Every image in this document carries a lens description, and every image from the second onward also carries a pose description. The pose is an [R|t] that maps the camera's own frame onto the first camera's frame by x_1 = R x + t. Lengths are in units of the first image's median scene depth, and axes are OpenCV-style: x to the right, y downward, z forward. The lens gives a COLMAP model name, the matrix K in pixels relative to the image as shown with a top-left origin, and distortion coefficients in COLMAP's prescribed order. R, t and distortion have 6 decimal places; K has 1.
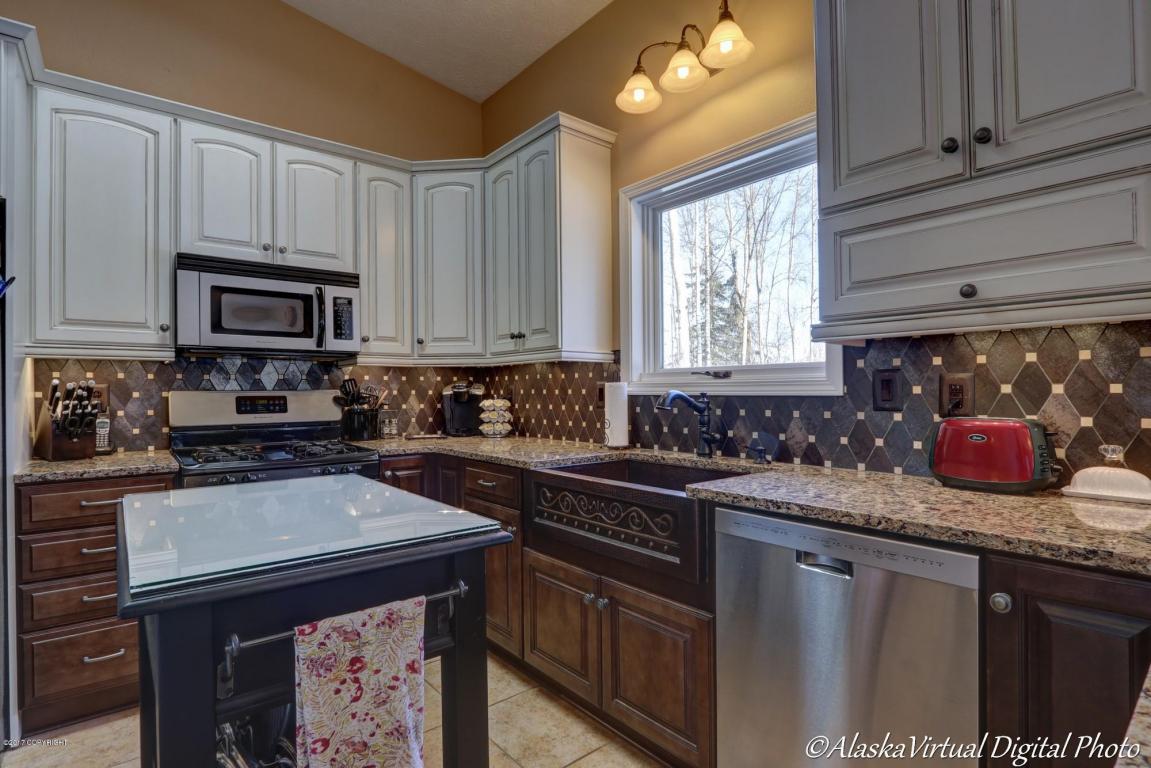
lens RADIAL K [[575.7, 0, 571.7], [0, 575.7, 383.2], [0, 0, 1]] dist [-0.014147, -0.000935]
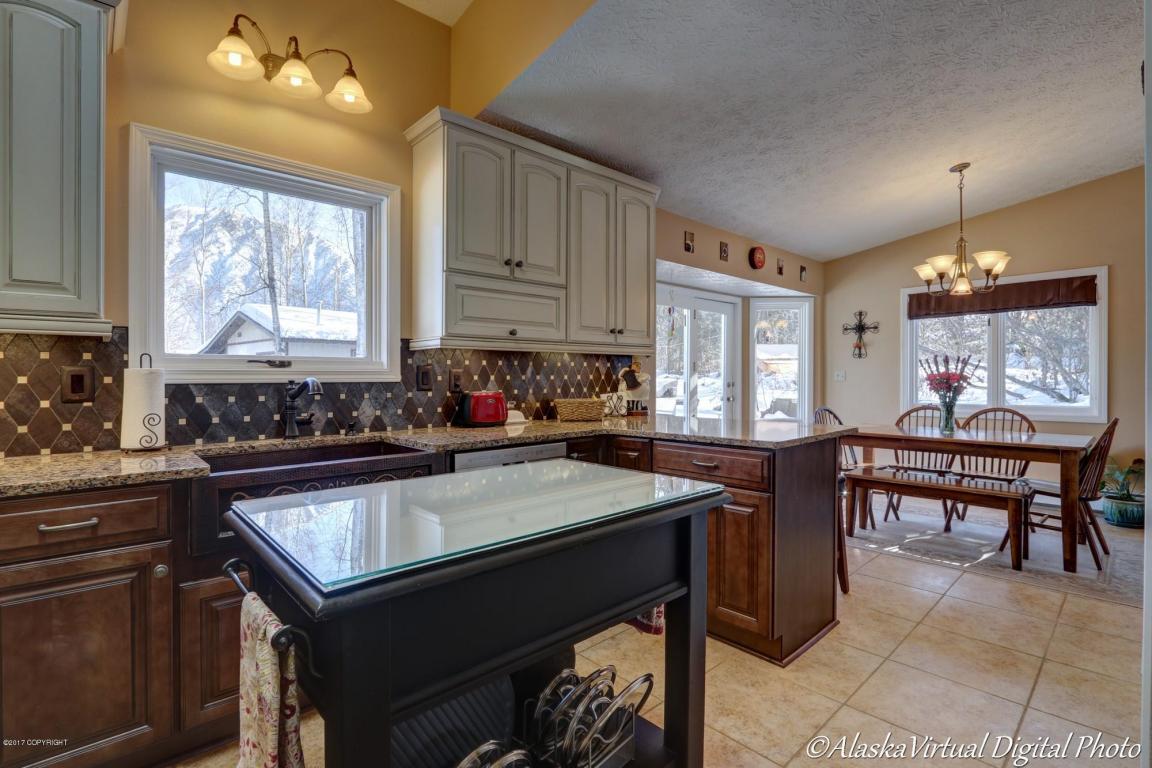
lens RADIAL K [[541.3, 0, 569.2], [0, 541.3, 376.9], [0, 0, 1]] dist [-0.016119, 0.004185]
pose [[-0.070902, 0.008375, 0.997448, -0.687759], [-0.008296, 0.999925, -0.008985, 0.012785], [-0.997449, -0.008912, -0.070827, 0.464759]]
